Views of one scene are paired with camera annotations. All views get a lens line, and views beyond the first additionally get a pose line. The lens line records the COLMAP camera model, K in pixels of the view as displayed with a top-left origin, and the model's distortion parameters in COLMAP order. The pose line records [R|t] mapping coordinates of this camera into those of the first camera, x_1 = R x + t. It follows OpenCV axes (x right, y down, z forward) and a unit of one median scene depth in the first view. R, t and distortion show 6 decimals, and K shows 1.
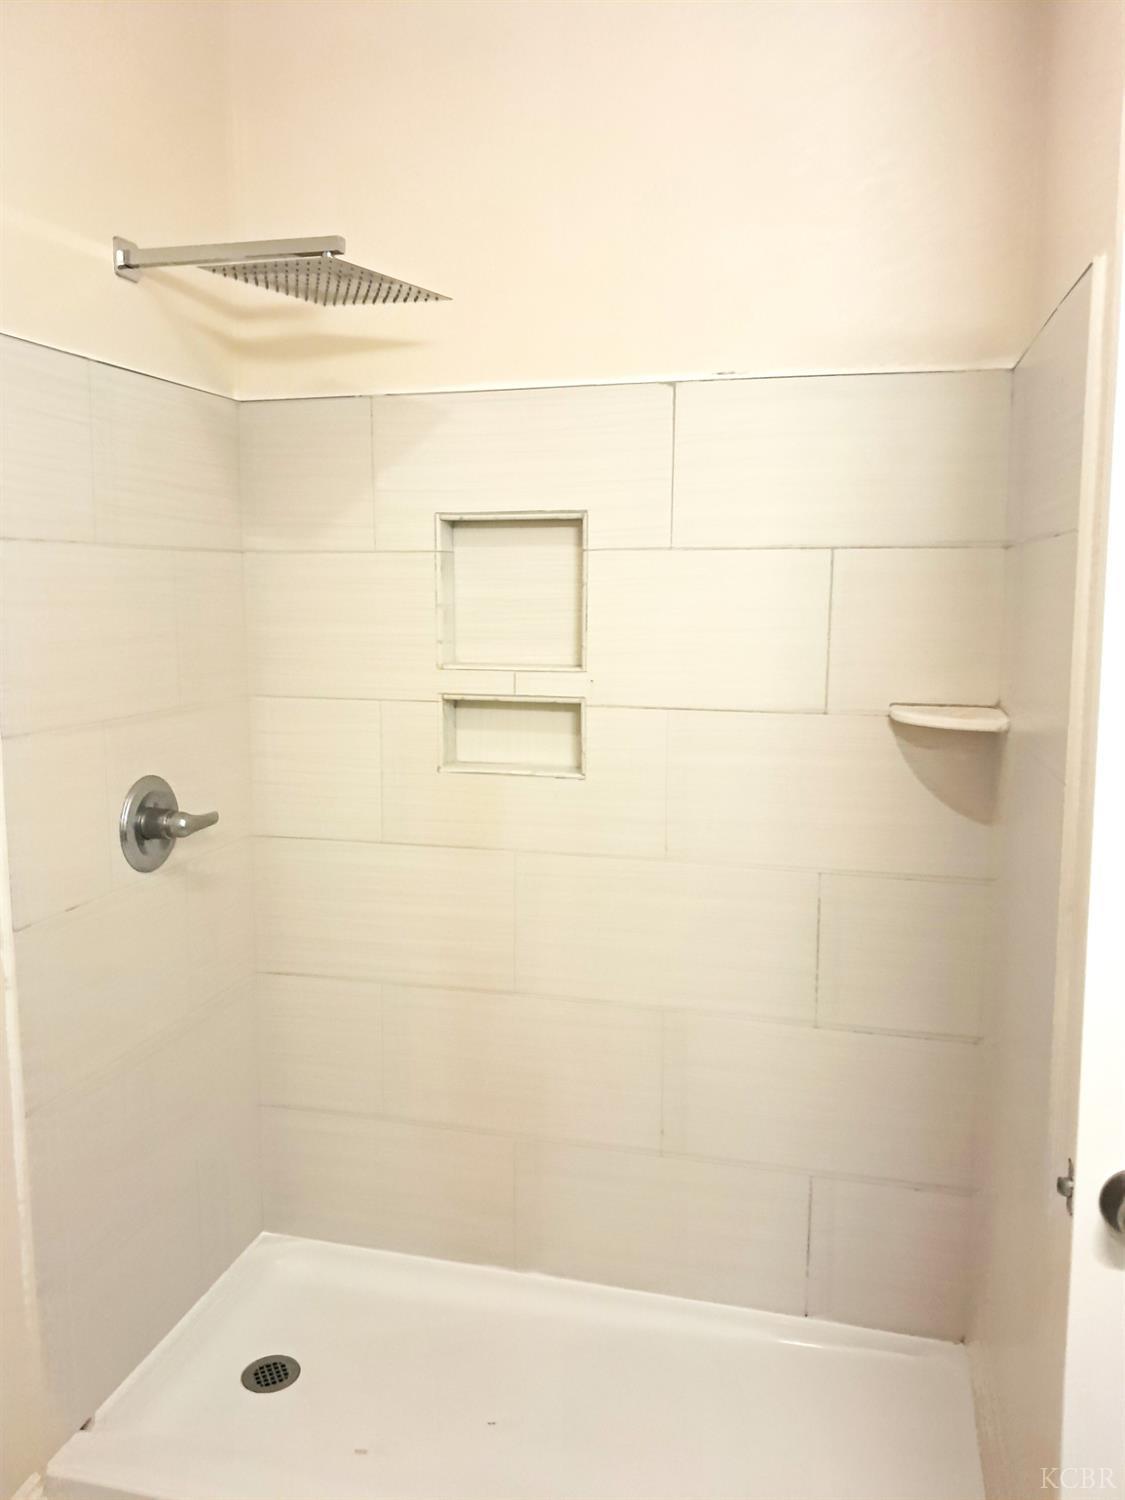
lens RADIAL K [[1181.2, 0, 562.5], [0, 1181.2, 750.0], [0, 0, 1]] dist [0.002736, -0.003671]
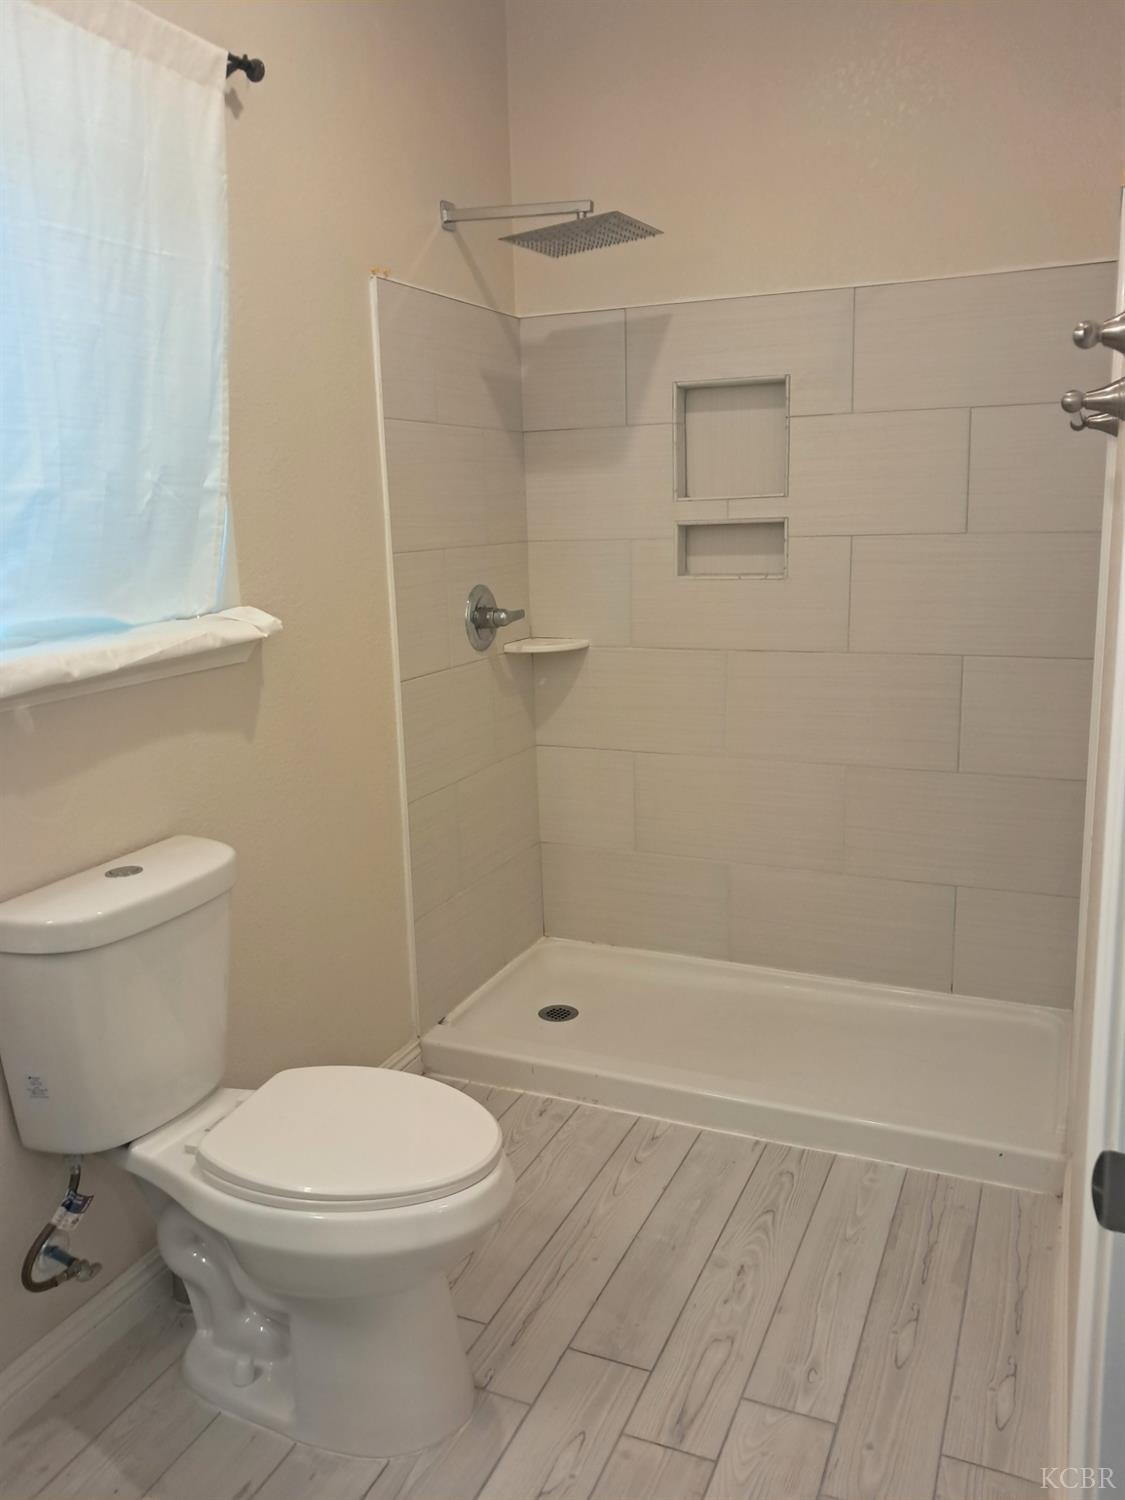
lens RADIAL K [[1181.2, 0, 562.5], [0, 1181.2, 750.0], [0, 0, 1]] dist [0.002736, -0.003671]
pose [[0.981380, 0.011277, -0.191747, 0.038919], [0.008985, 0.994487, 0.104472, 0.072951], [0.191868, -0.104250, 0.975868, -0.449012]]
